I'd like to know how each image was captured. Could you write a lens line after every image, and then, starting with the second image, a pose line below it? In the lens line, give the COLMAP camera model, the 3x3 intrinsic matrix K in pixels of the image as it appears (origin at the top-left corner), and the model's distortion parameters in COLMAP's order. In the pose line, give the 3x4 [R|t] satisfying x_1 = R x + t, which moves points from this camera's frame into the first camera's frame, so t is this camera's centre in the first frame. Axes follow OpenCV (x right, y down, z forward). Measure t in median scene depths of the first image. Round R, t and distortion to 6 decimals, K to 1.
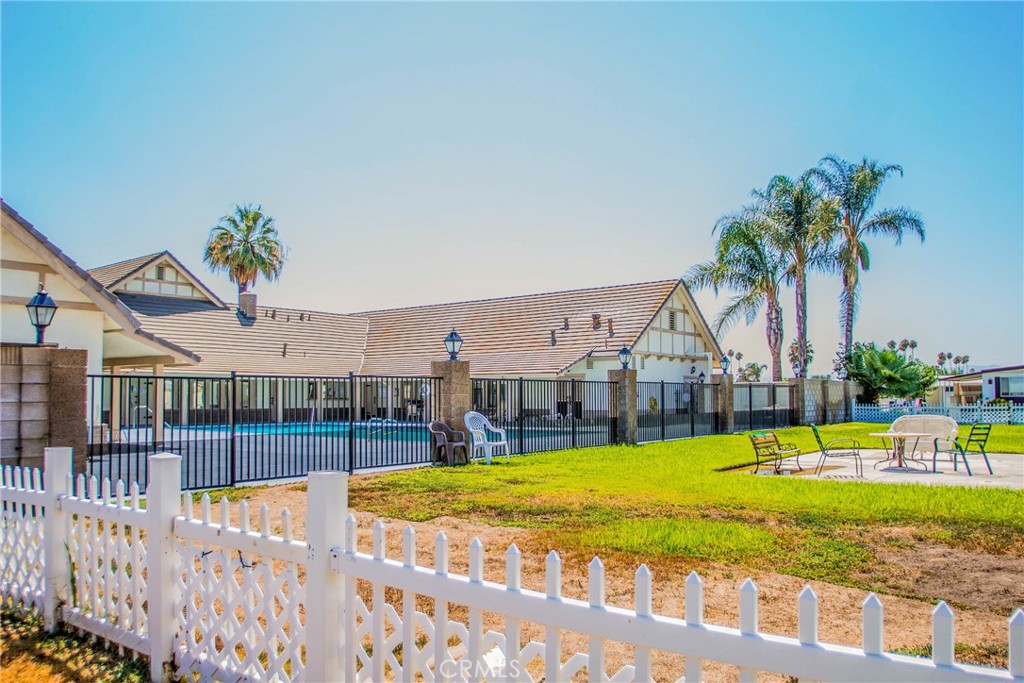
lens RADIAL K [[799.1, 0, 493.8], [0, 799.1, 350.0], [0, 0, 1]] dist [-0.097311, 0.046169]
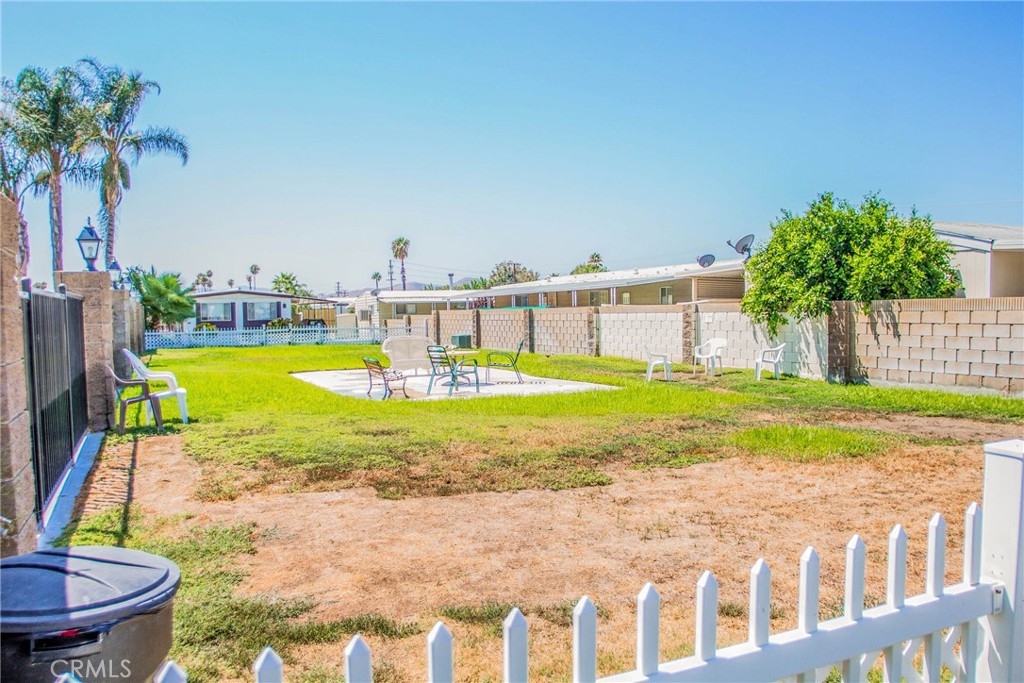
lens RADIAL K [[799.1, 0, 493.8], [0, 799.1, 350.0], [0, 0, 1]] dist [-0.097311, 0.046169]
pose [[0.462515, -0.051651, 0.885106, -0.378948], [-0.032135, 0.996669, 0.074954, 0.015539], [-0.886029, -0.063110, 0.459315, 0.371400]]
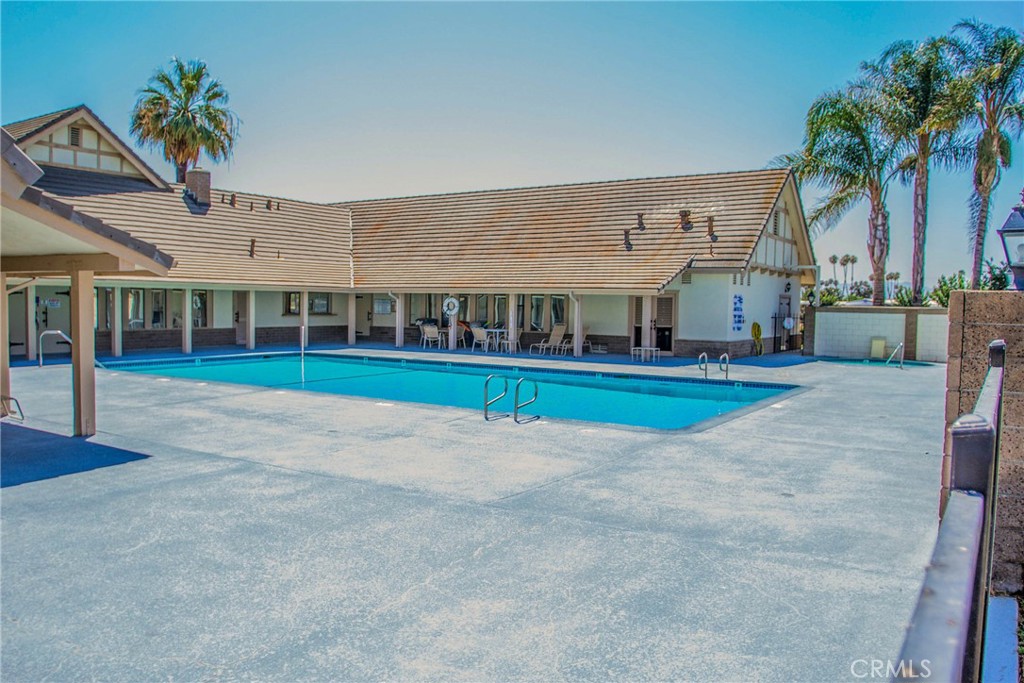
lens RADIAL K [[799.1, 0, 493.8], [0, 799.1, 350.0], [0, 0, 1]] dist [-0.097311, 0.046169]
pose [[0.995646, 0.013133, 0.092290, -0.256823], [-0.024009, 0.992753, 0.117746, 0.004640], [-0.090075, -0.119450, 0.988746, 0.584771]]
